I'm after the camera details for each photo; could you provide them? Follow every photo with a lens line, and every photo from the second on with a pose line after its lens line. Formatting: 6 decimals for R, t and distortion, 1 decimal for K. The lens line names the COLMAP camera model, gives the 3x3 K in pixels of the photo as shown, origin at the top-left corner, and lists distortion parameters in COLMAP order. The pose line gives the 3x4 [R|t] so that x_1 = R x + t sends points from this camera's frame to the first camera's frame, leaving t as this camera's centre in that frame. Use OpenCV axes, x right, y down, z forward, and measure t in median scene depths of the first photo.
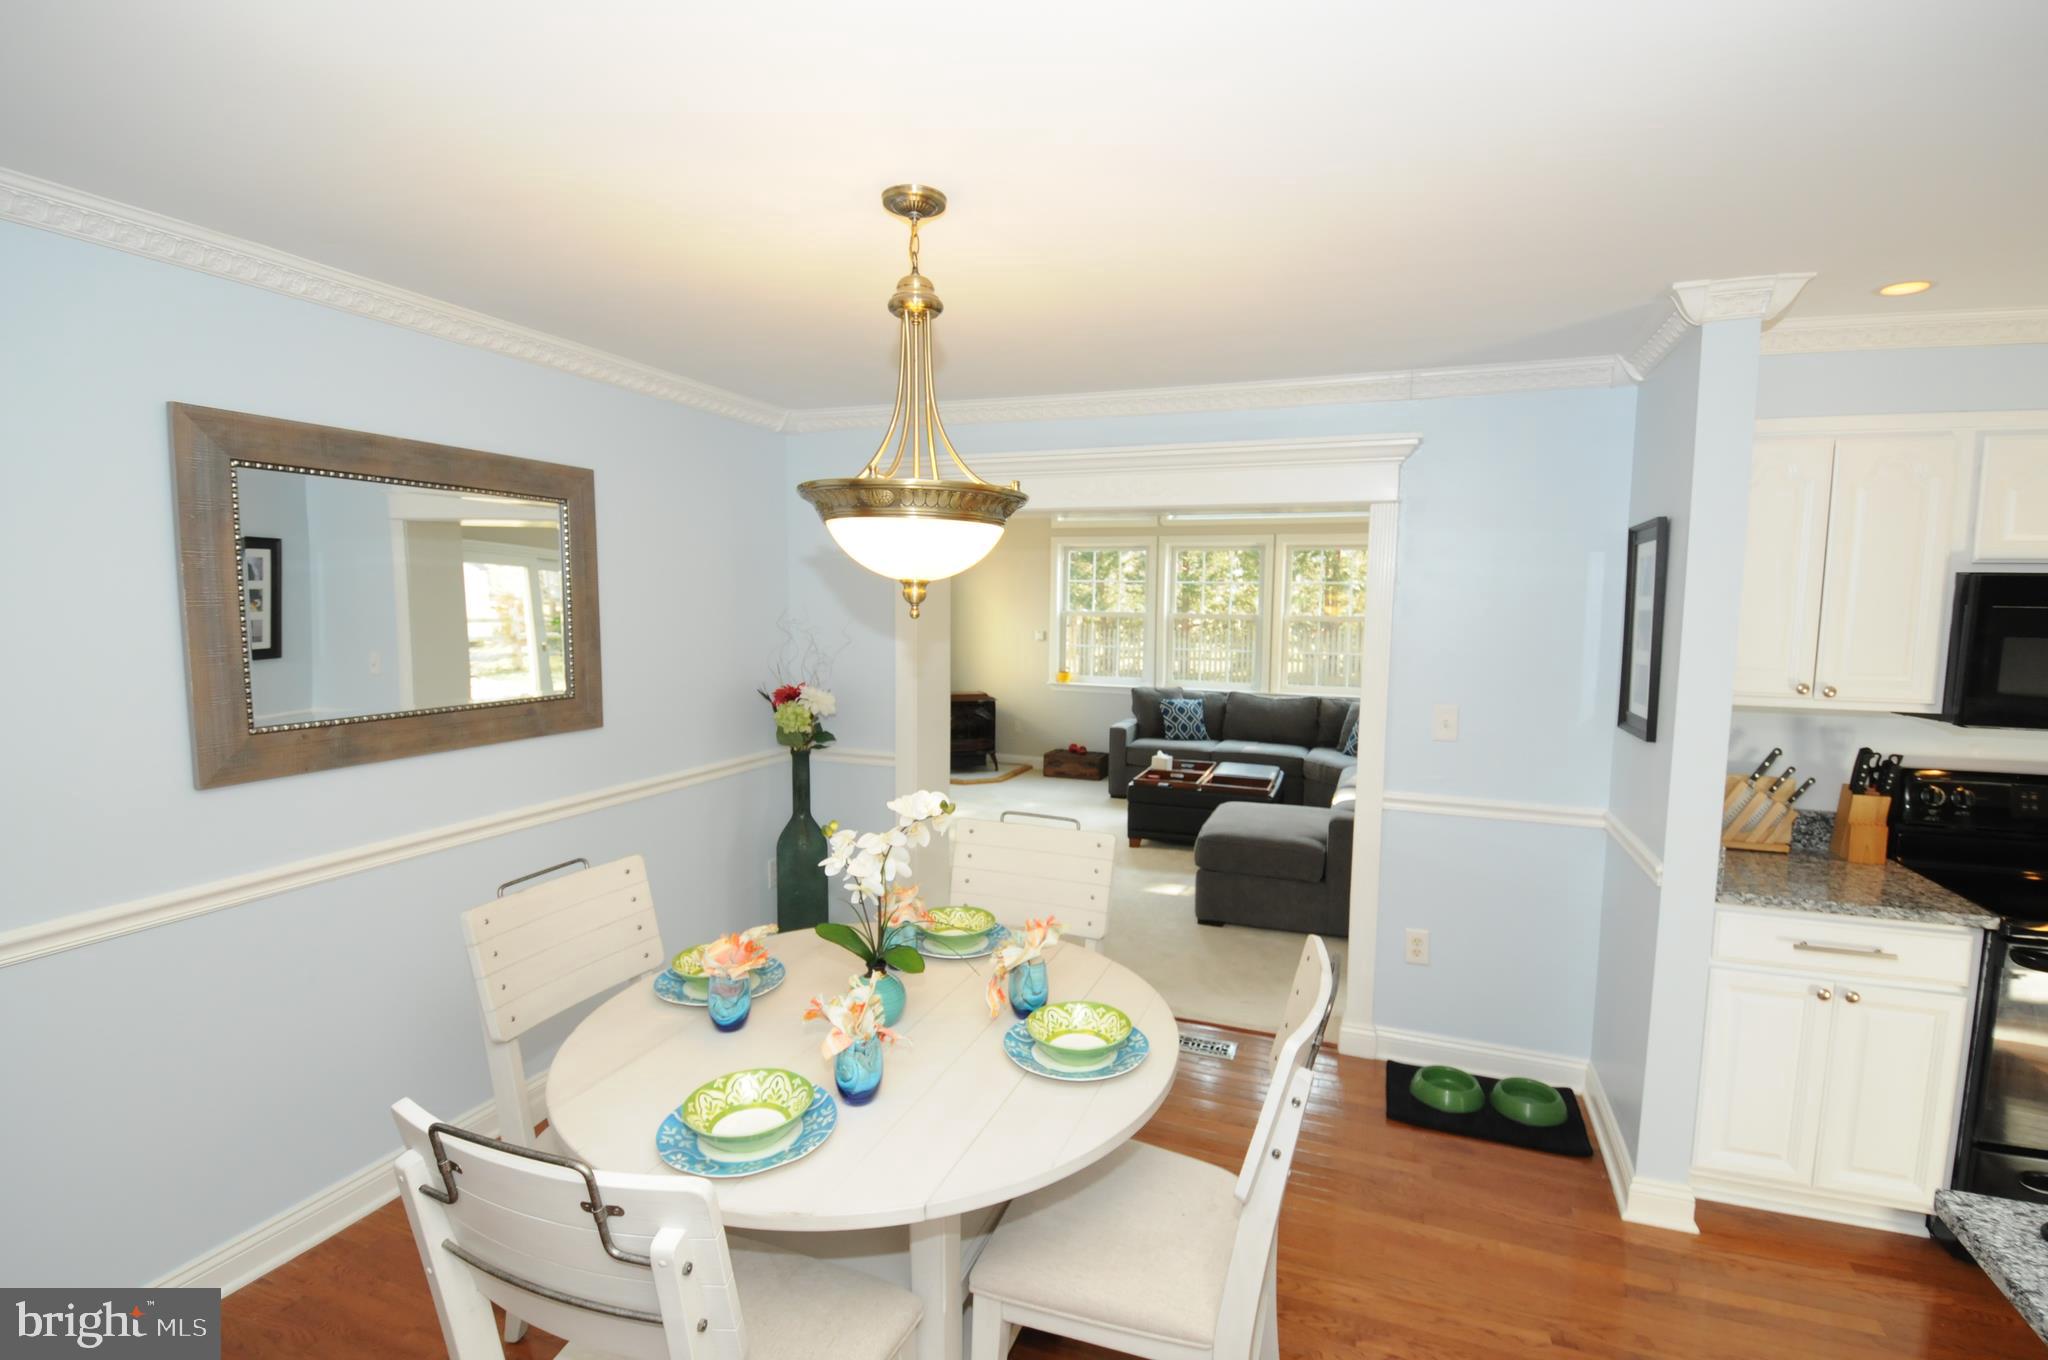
lens RADIAL K [[941.2, 0, 1038.4], [0, 941.2, 698.3], [0, 0, 1]] dist [-0.029296, -0.000322]
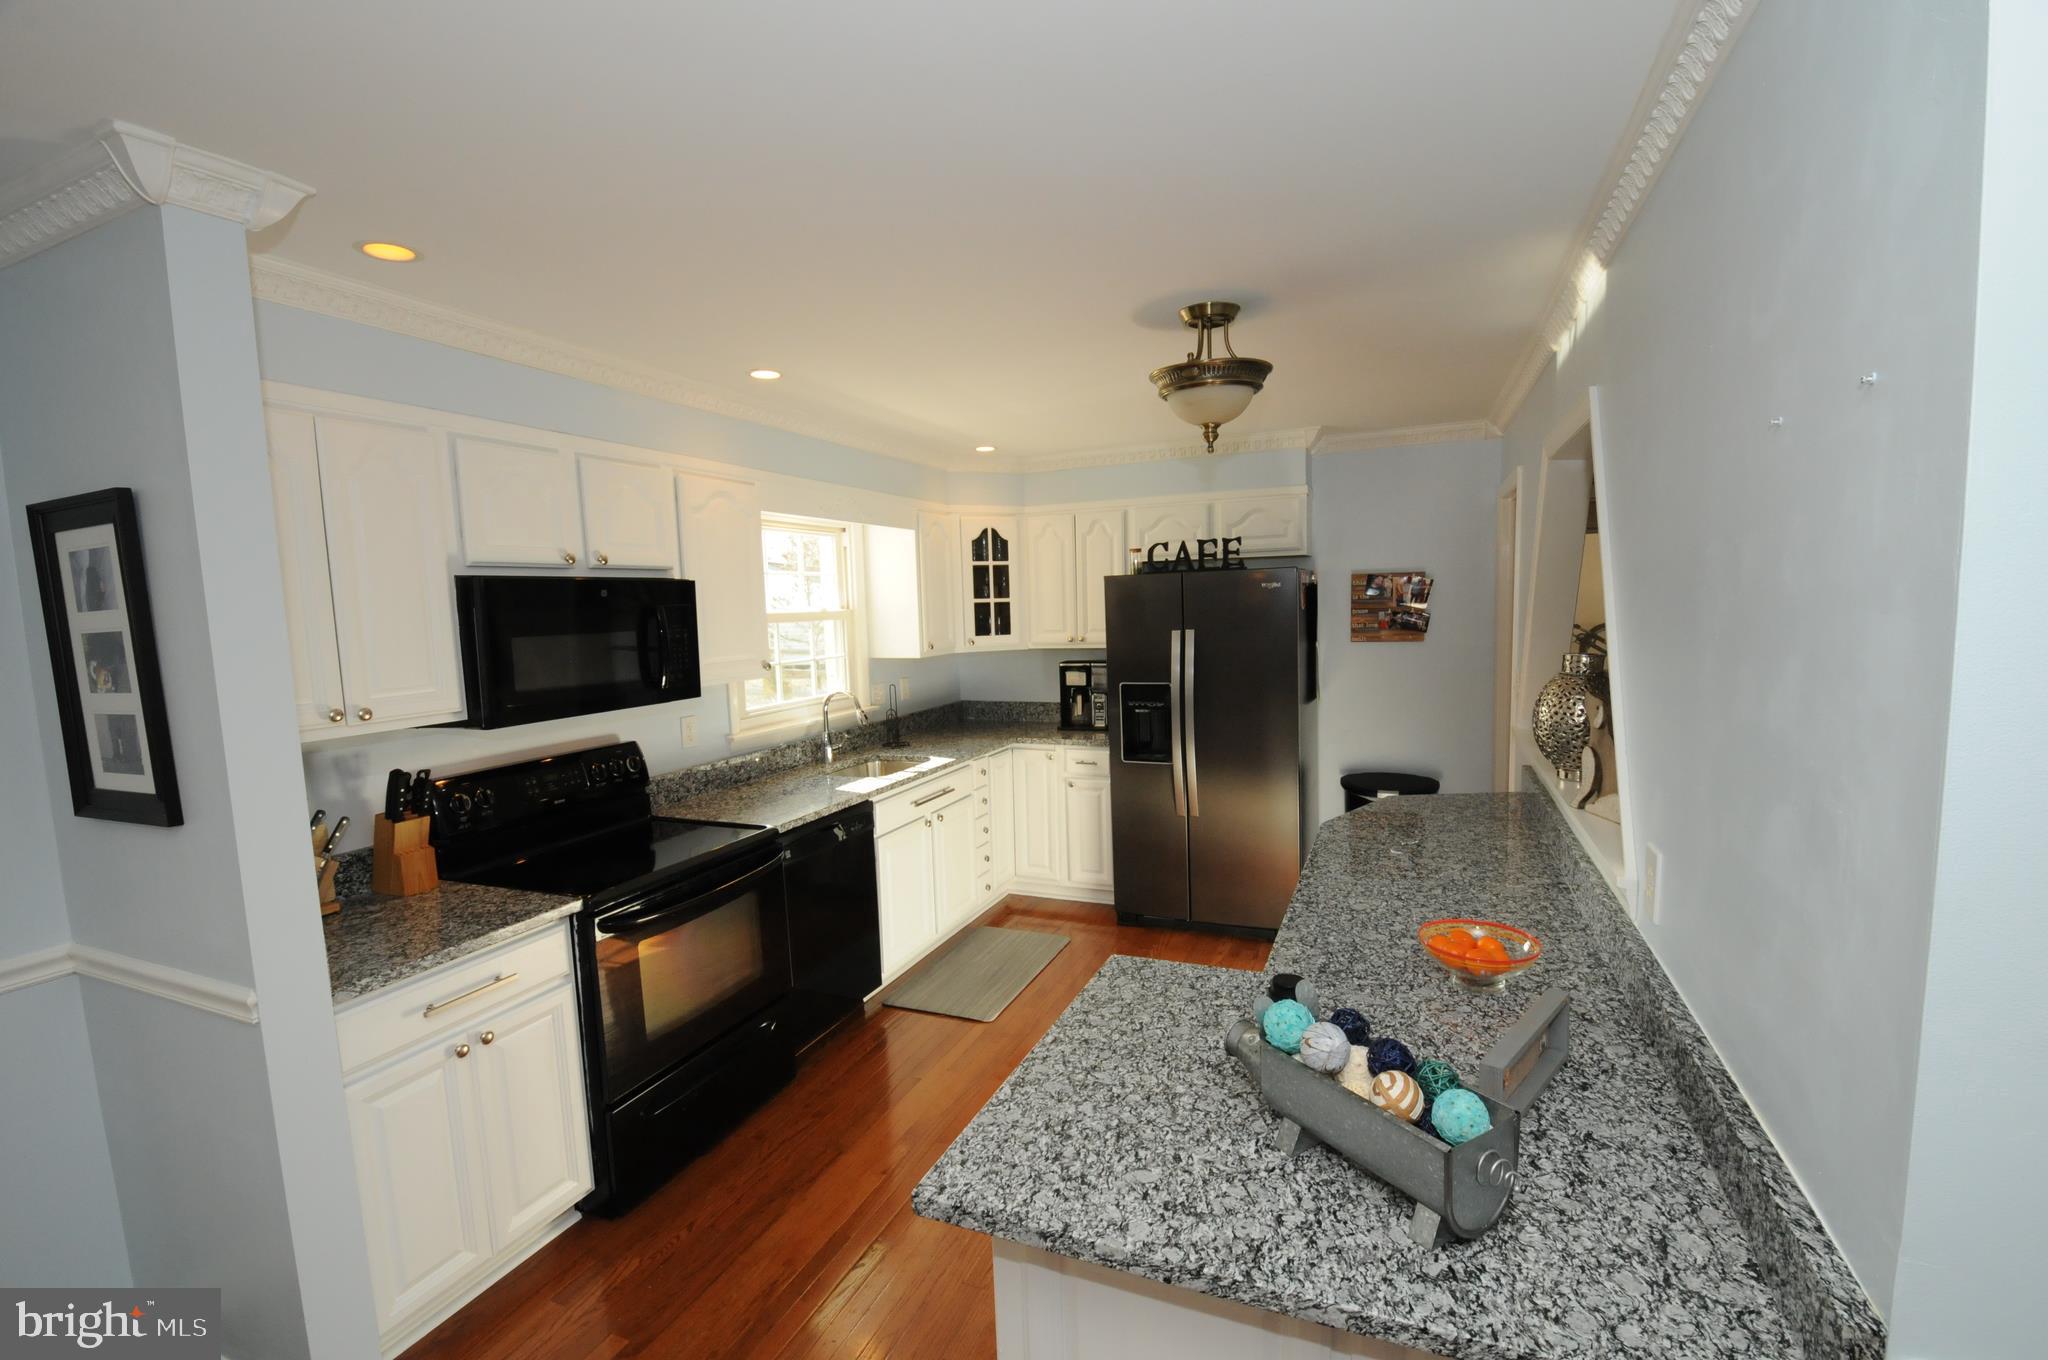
lens RADIAL K [[904.5, 0, 1040.9], [0, 904.5, 695.6], [0, 0, 1]] dist [0.000131, -0.009906]
pose [[0.028585, -0.114900, 0.992966, 0.044537], [0.136206, 0.984554, 0.110005, -0.030724], [-0.990268, 0.132103, 0.043794, 0.334613]]
